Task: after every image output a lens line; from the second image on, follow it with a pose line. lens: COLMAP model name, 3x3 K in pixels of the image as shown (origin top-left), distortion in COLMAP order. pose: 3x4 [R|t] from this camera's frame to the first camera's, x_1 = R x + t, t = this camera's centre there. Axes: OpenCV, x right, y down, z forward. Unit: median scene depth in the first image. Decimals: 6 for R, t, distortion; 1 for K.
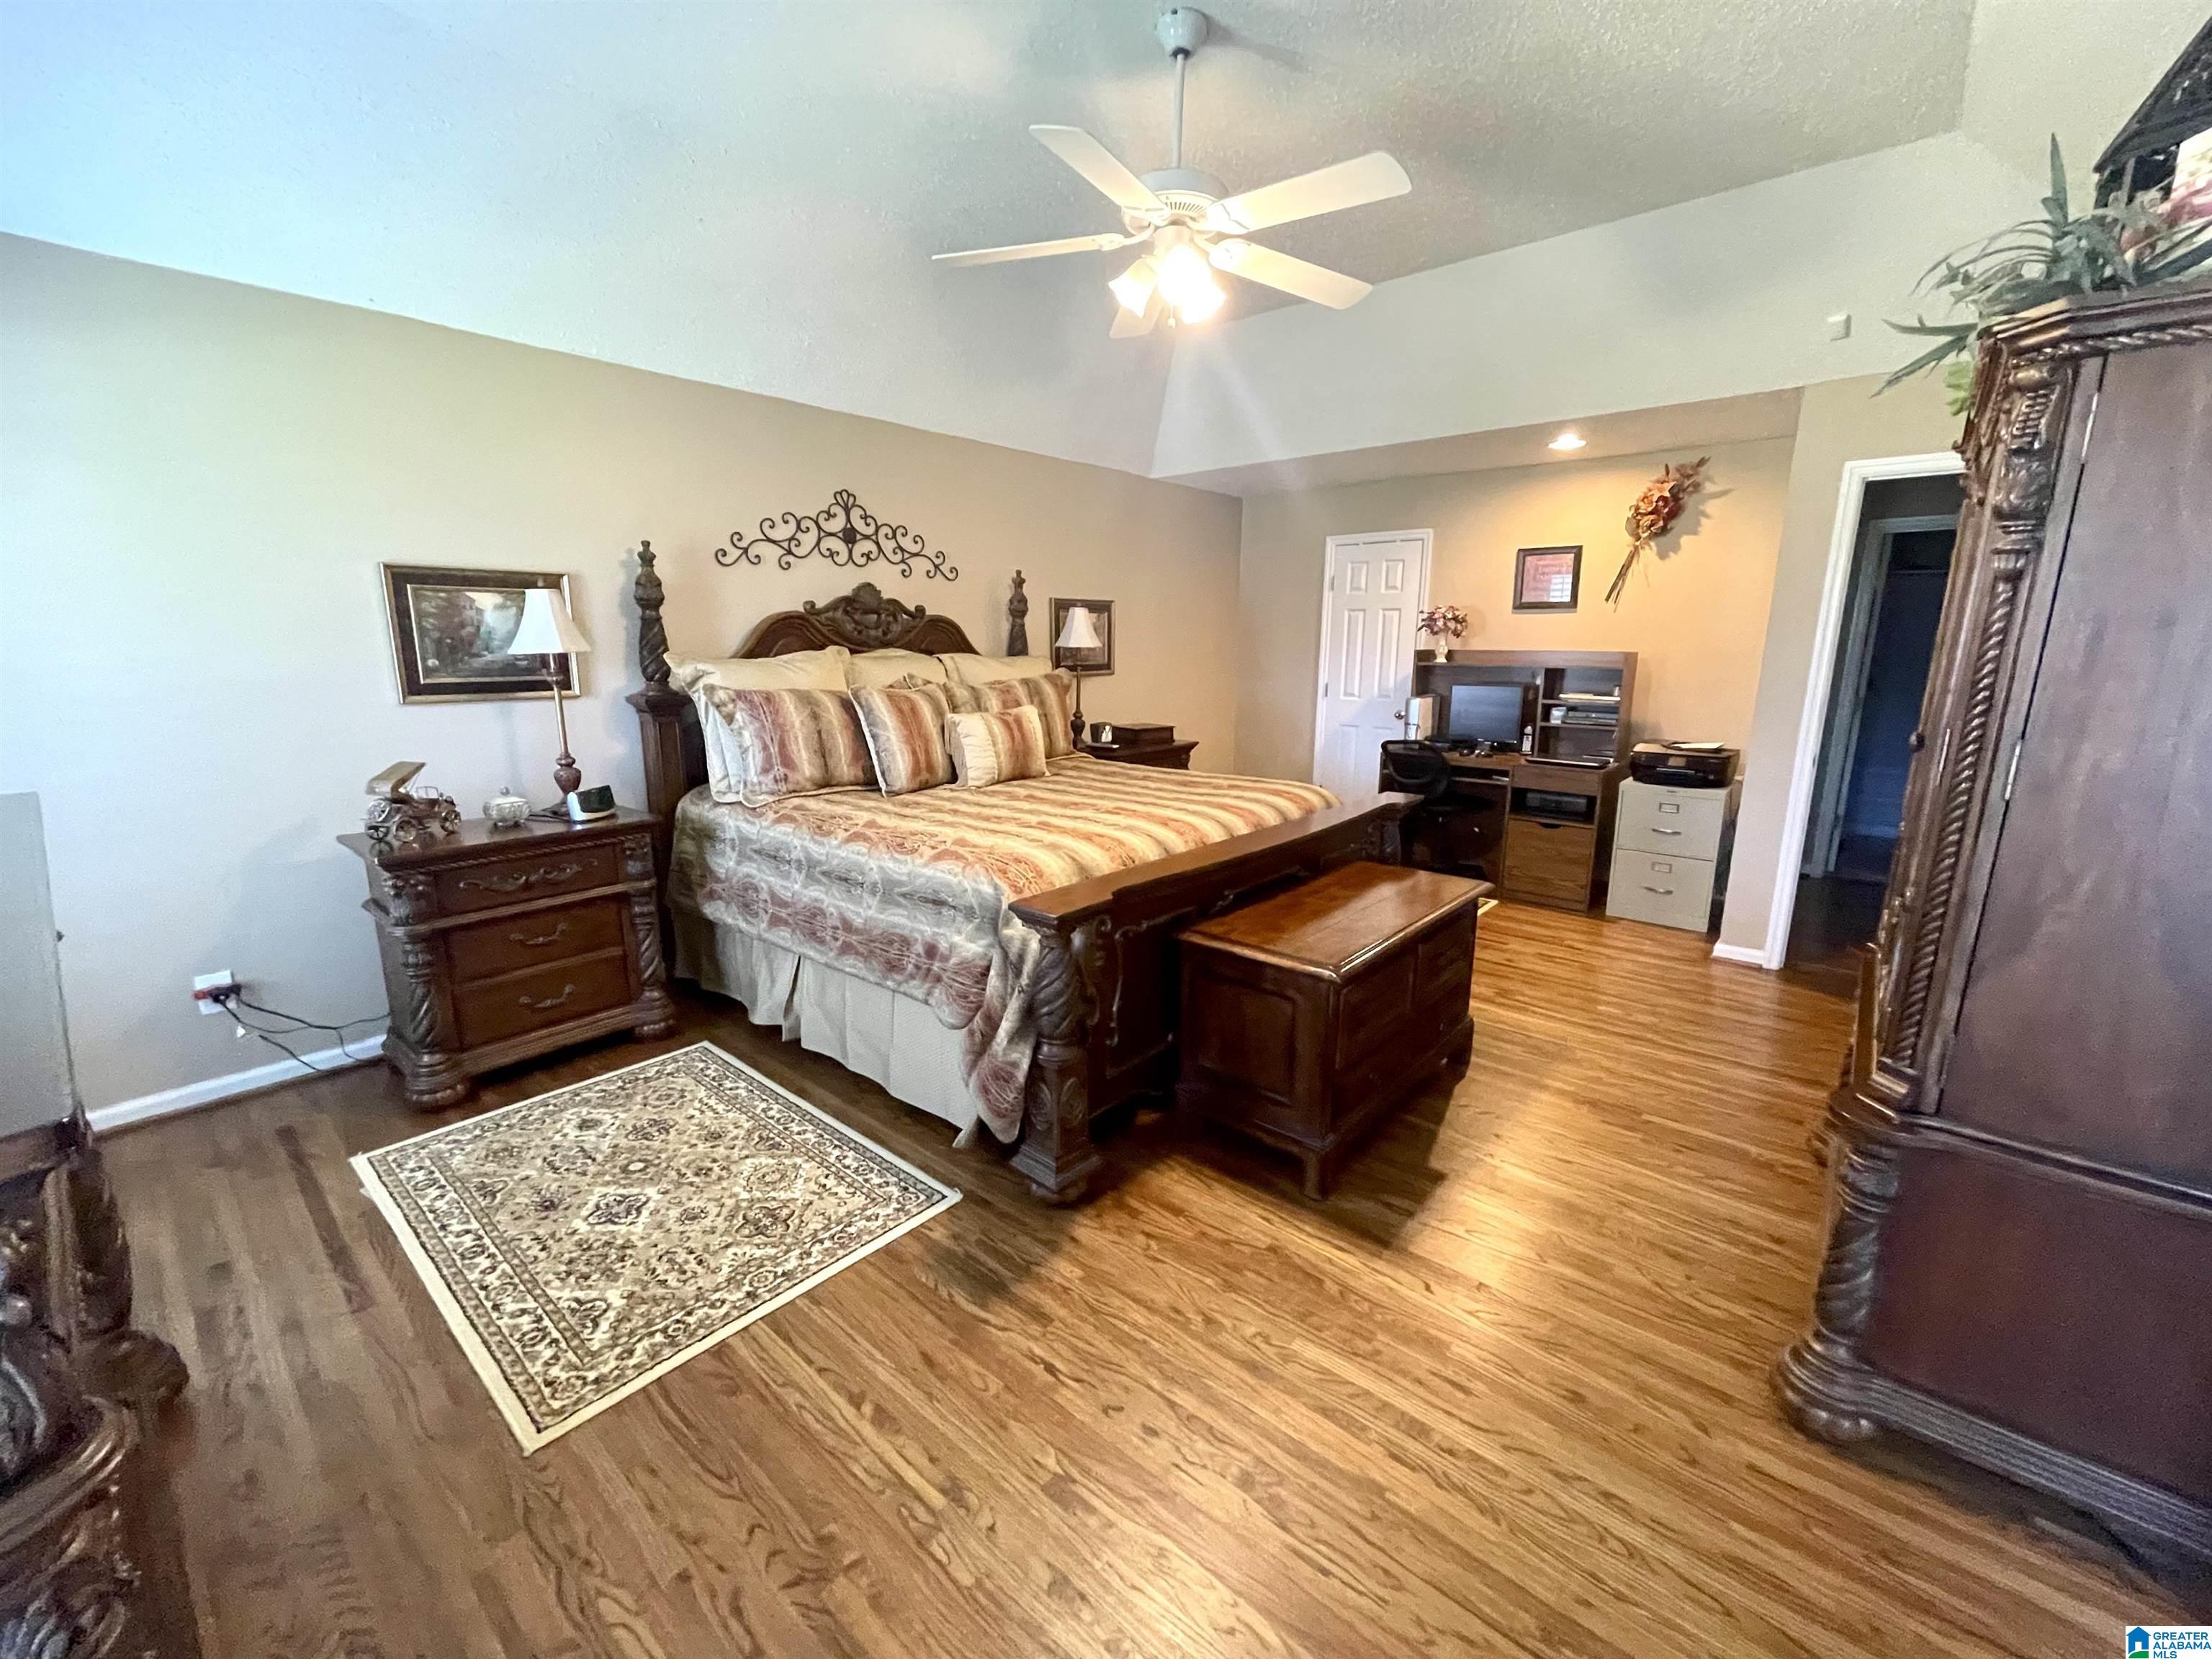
lens RADIAL K [[896.7, 0, 1109.3], [0, 896.7, 821.3], [0, 0, 1]] dist [-0.001630, 0.001334]
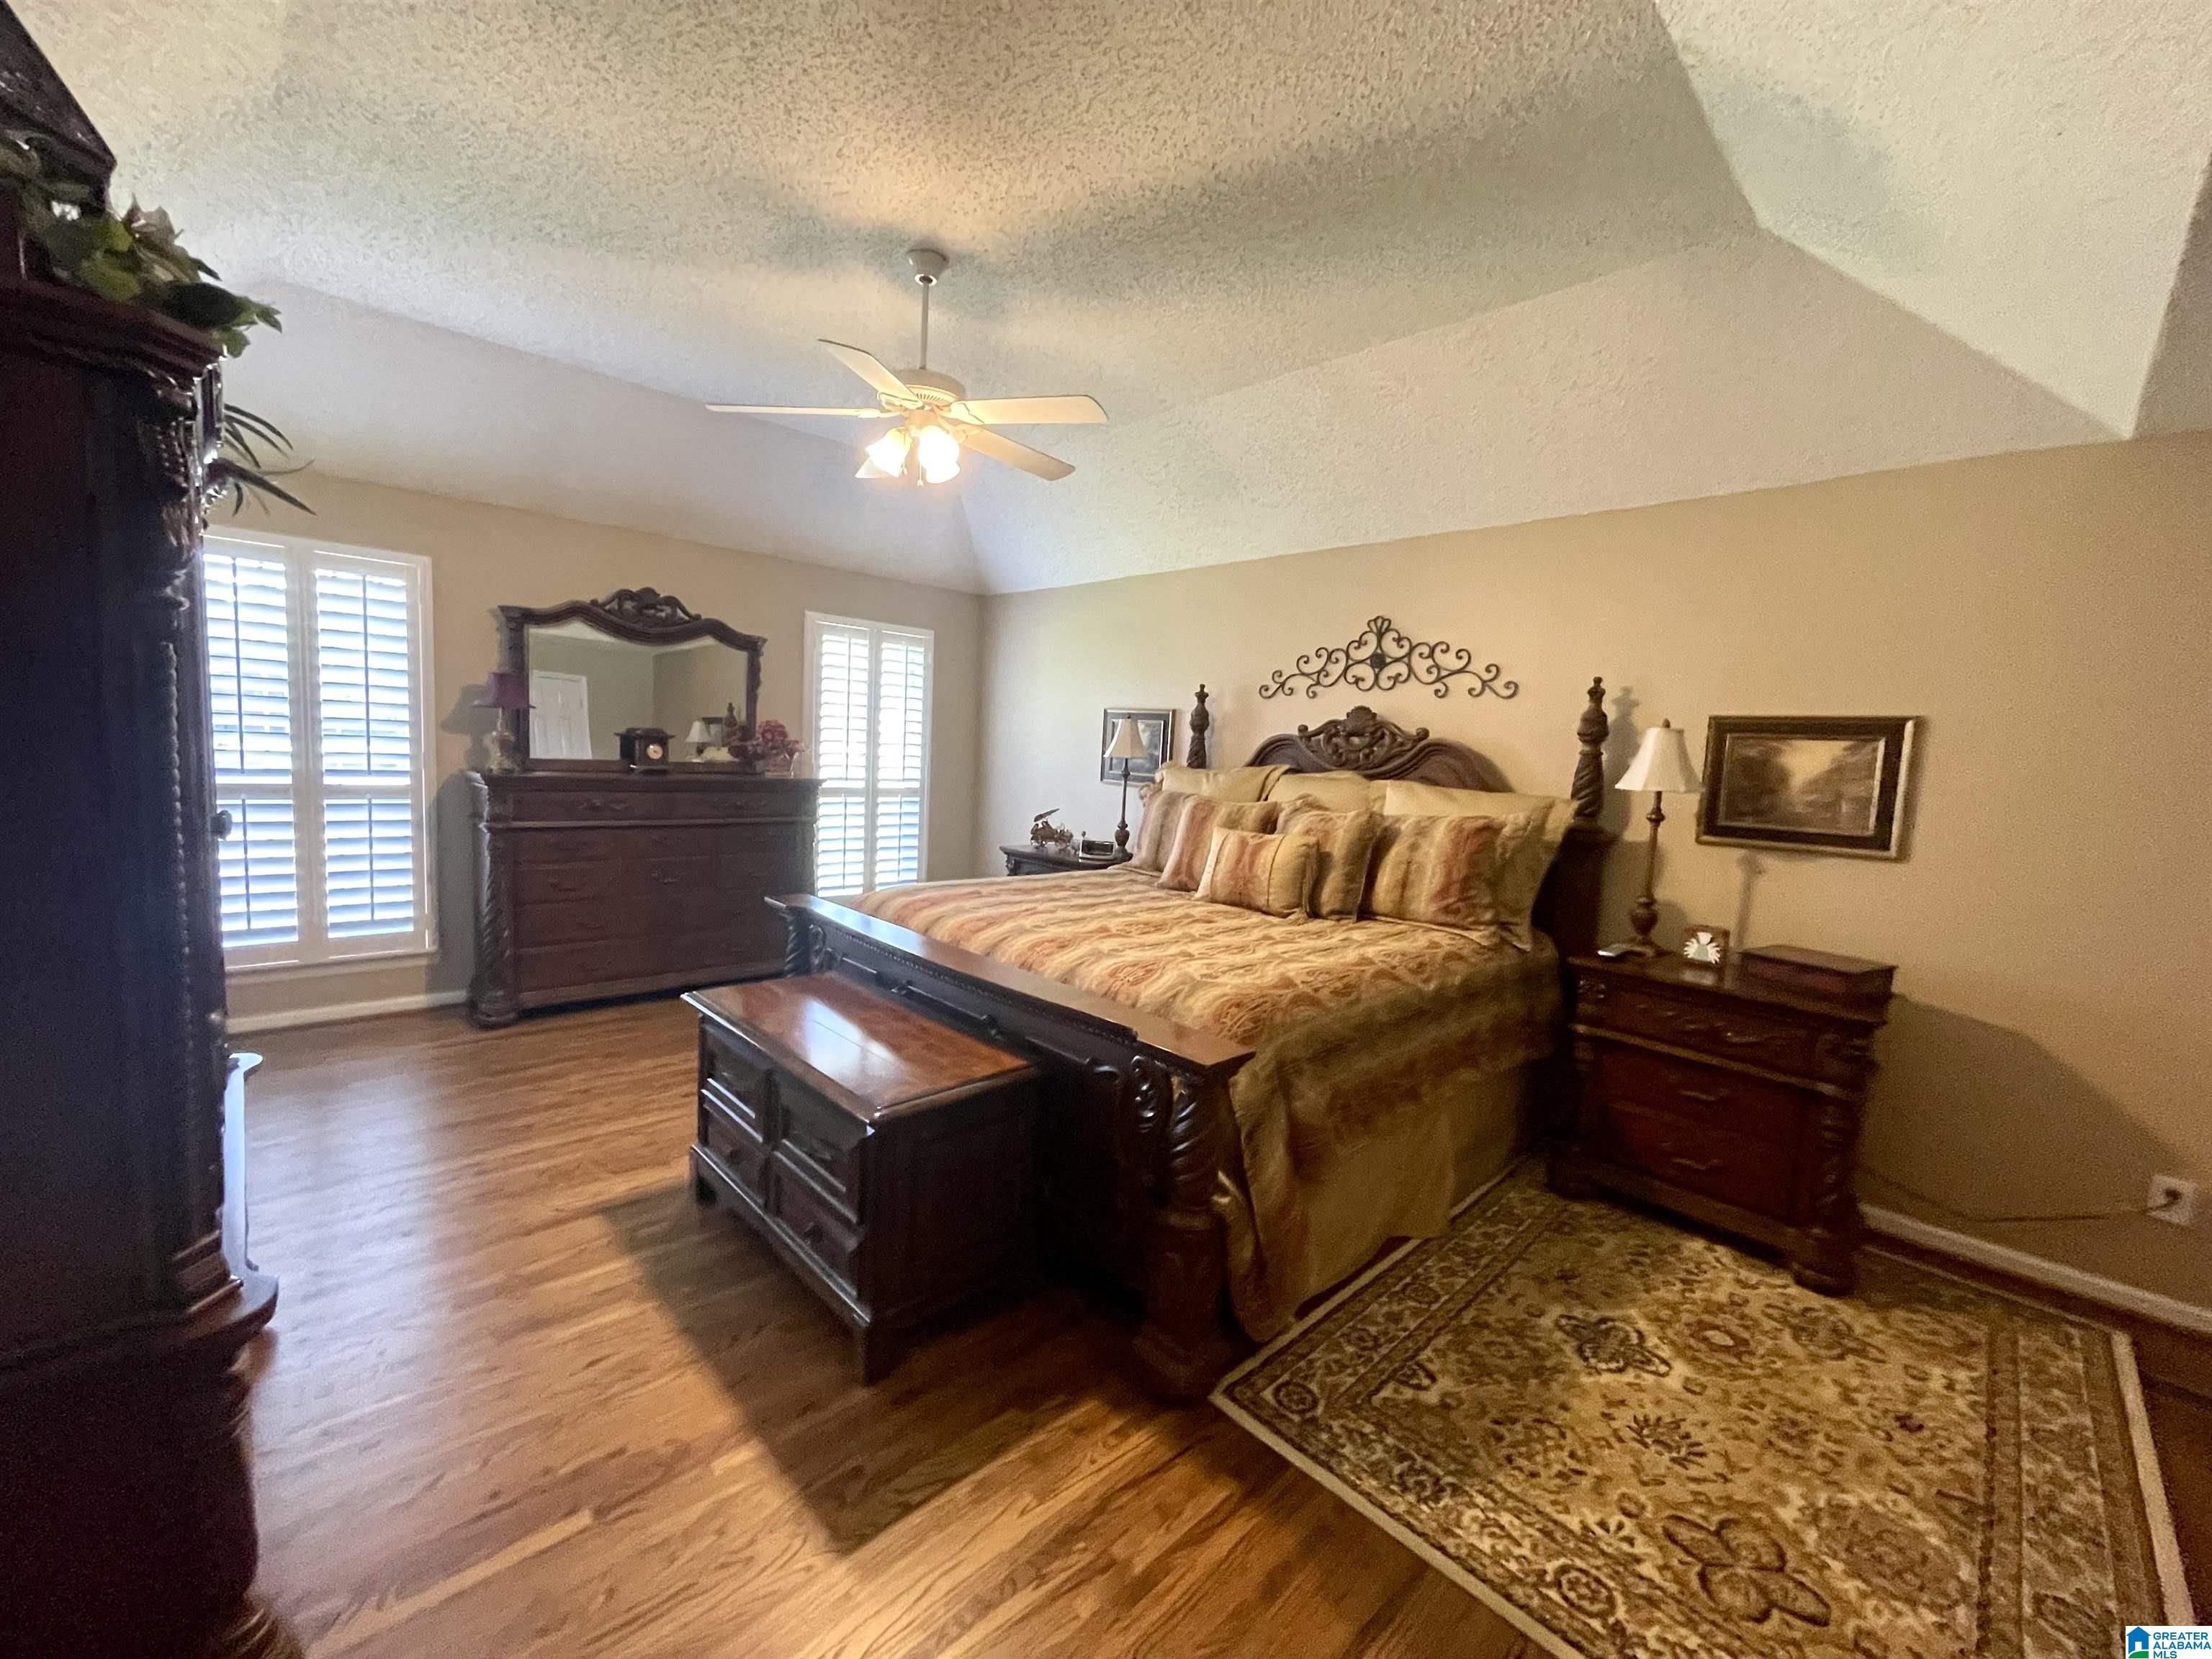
lens RADIAL K [[896.7, 0, 1108.2], [0, 896.7, 834.0], [0, 0, 1]] dist [-0.001630, 0.001334]
pose [[-0.106942, 0.087186, -0.990435, 0.750446], [-0.251688, 0.961329, 0.111799, -0.172482], [0.961882, 0.261237, -0.080863, 0.855364]]
